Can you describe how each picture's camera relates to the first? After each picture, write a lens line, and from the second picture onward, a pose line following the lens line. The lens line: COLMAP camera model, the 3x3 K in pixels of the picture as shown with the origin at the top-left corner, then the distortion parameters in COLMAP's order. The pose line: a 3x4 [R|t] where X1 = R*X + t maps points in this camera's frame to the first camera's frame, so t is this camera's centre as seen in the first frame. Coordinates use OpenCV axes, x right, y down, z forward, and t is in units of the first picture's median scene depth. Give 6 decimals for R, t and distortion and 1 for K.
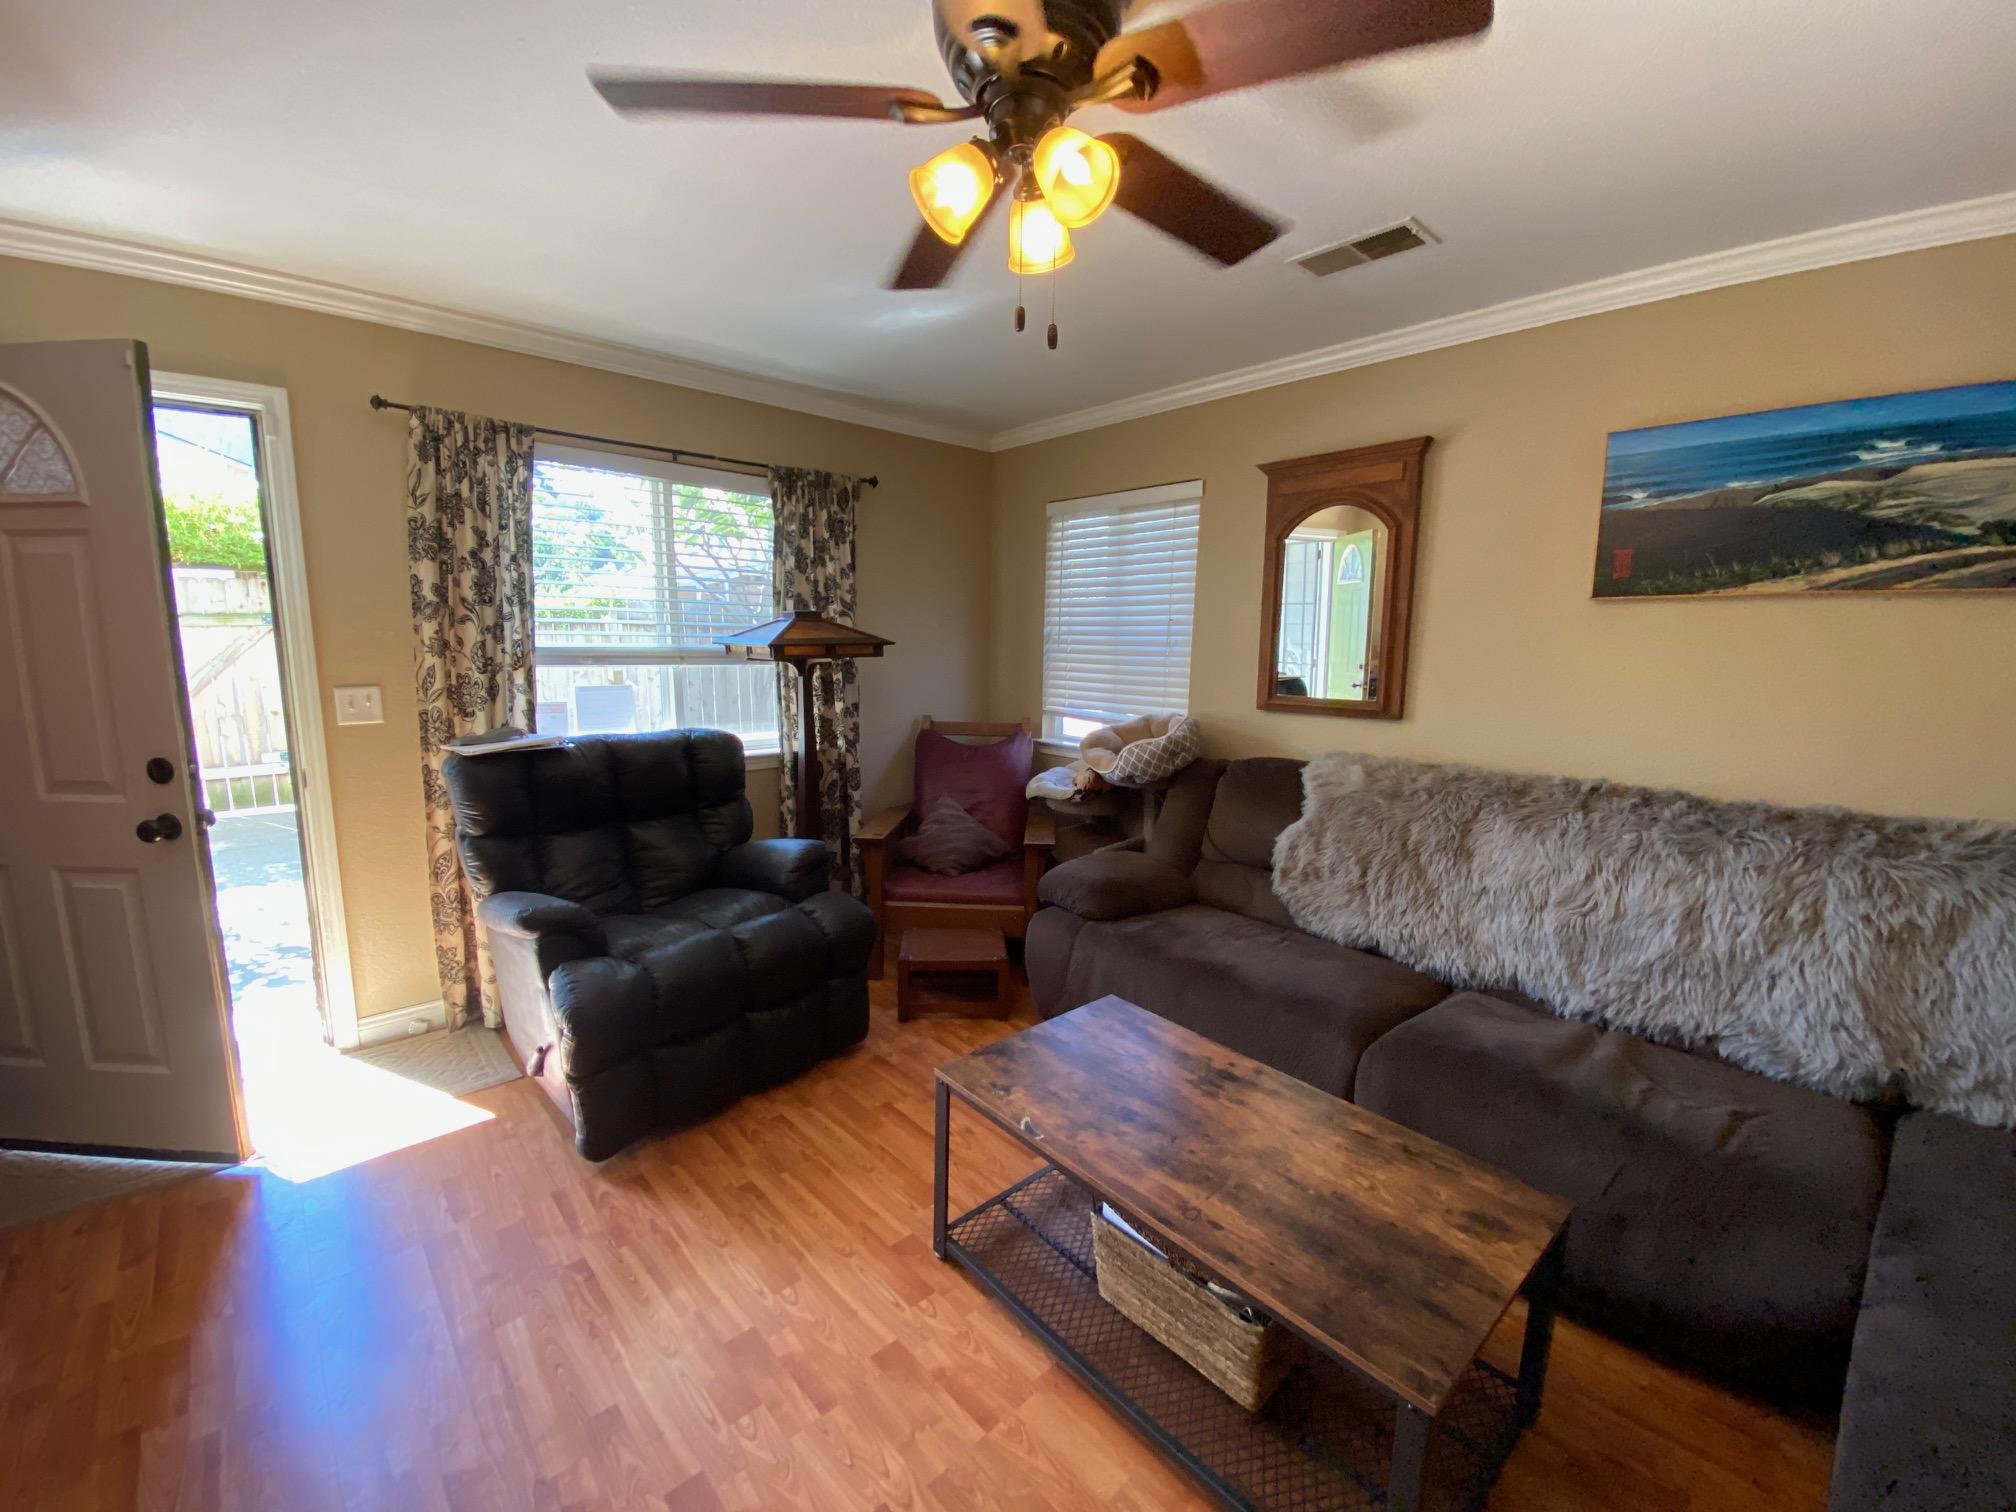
lens RADIAL K [[817.1, 0, 993.6], [0, 817.1, 765.6], [0, 0, 1]] dist [0.024068, -0.020875]
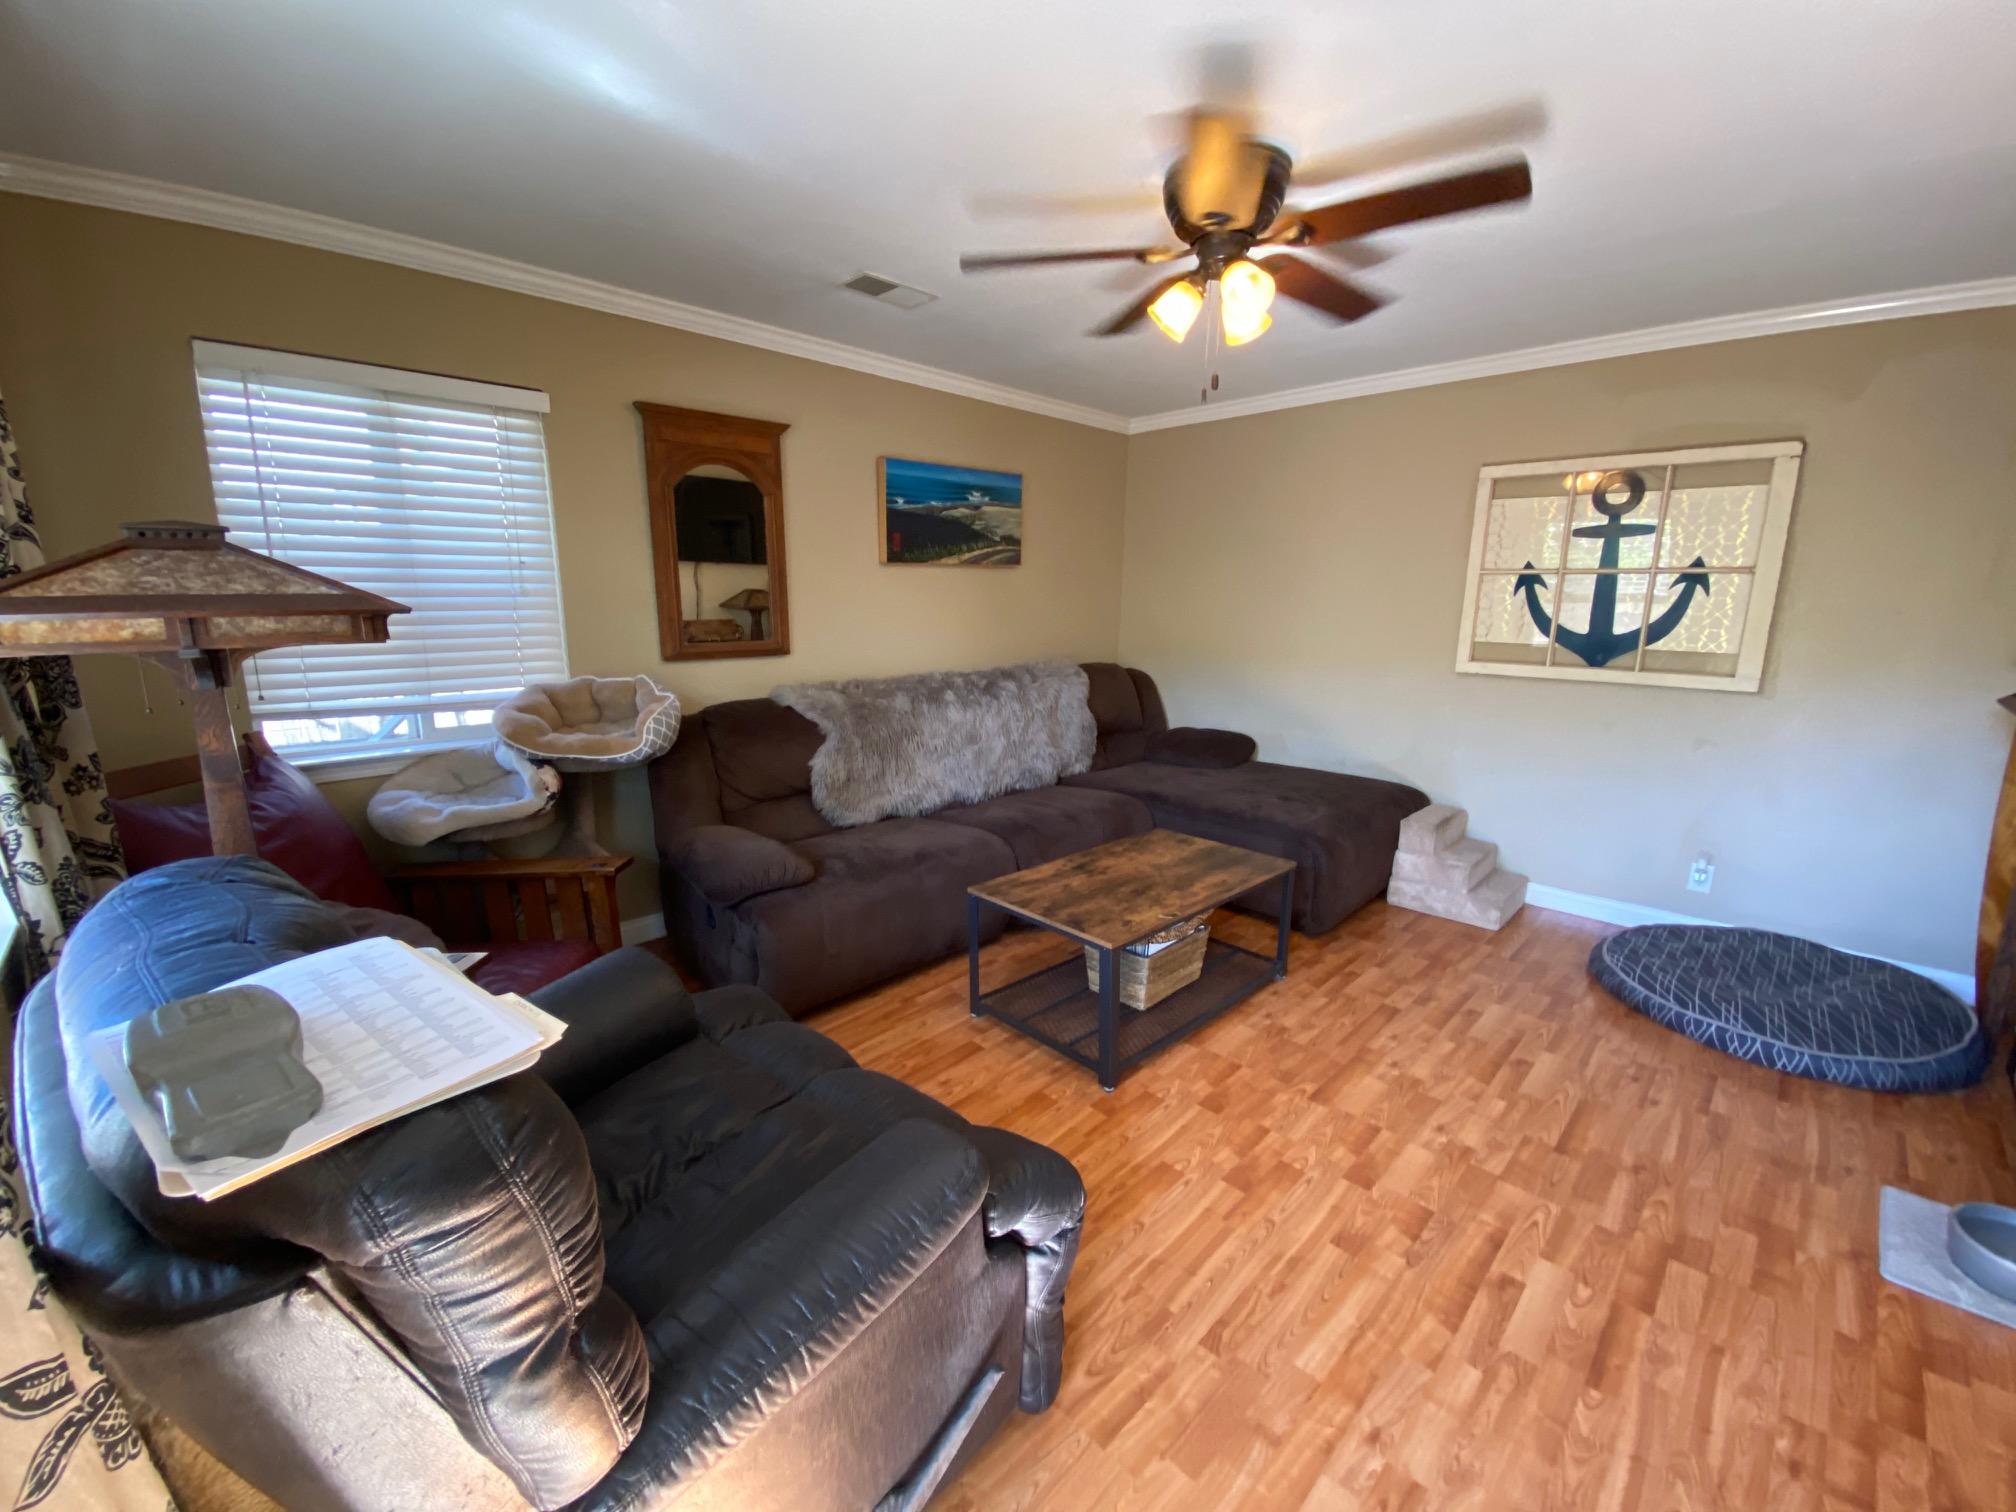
lens RADIAL K [[817.1, 0, 993.6], [0, 817.1, 765.6], [0, 0, 1]] dist [0.024068, -0.020875]
pose [[-0.042279, -0.213422, 0.976045, -1.138151], [0.154446, 0.963779, 0.217430, -0.169325], [-0.987096, 0.159939, -0.007785, 1.083121]]
